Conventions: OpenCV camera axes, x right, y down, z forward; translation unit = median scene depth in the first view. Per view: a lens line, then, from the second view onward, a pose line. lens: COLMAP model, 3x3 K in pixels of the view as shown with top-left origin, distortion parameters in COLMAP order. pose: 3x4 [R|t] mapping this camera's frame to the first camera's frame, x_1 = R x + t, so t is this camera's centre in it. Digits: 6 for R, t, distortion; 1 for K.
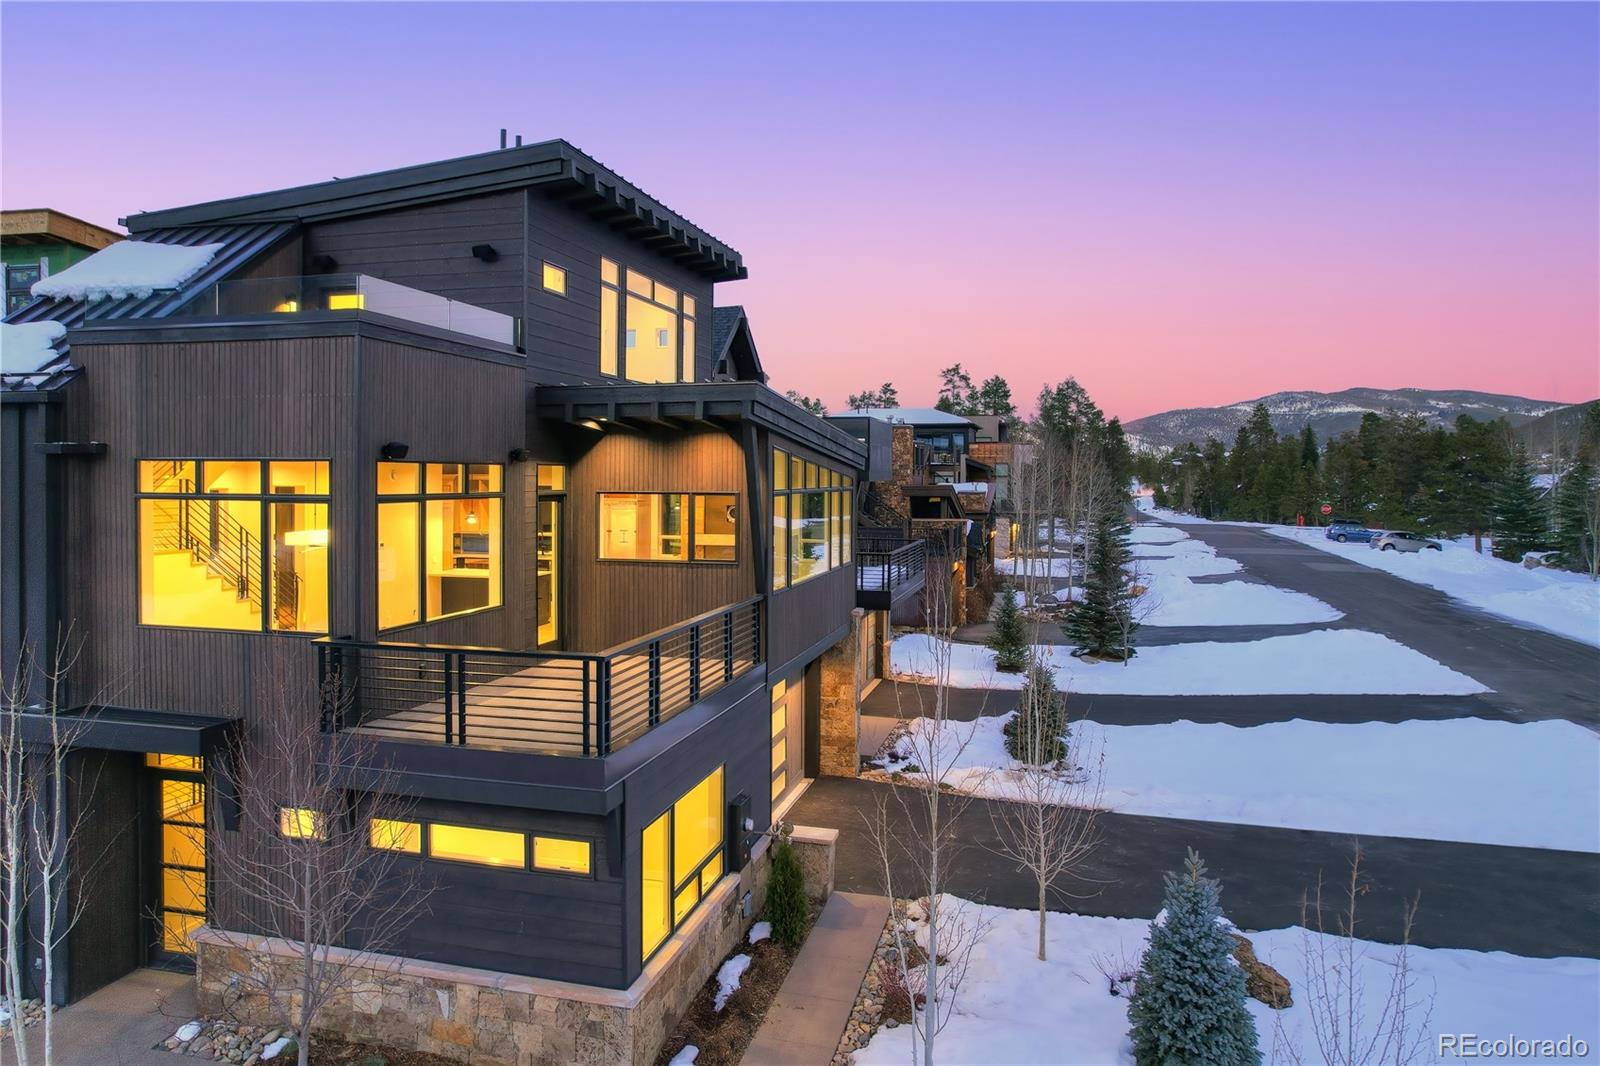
lens RADIAL K [[1023.5, 0, 801.9], [0, 1023.5, 502.8], [0, 0, 1]] dist [-0.089575, 0.069478]
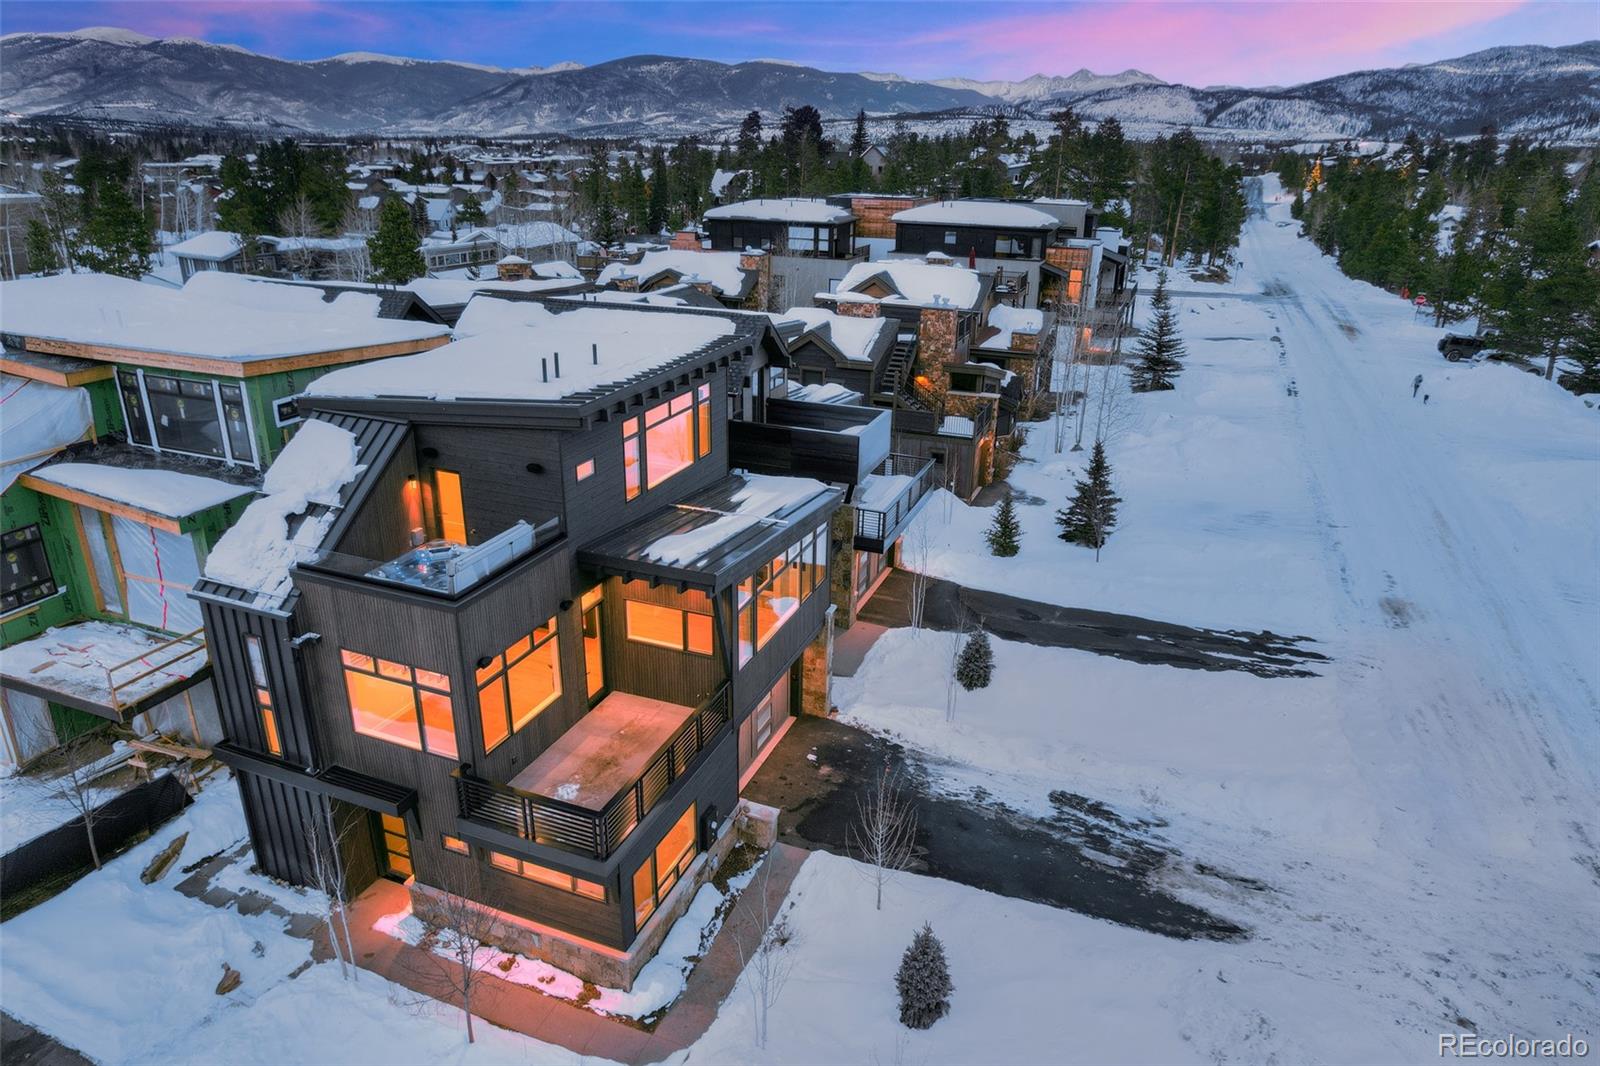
lens RADIAL K [[1023.5, 0, 801.9], [0, 1023.5, 502.8], [0, 0, 1]] dist [-0.089575, 0.069478]
pose [[0.991202, 0.057671, -0.119135, 0.280859], [-0.013843, 0.940319, 0.340012, -0.811919], [0.131634, -0.335371, 0.932844, -0.381782]]
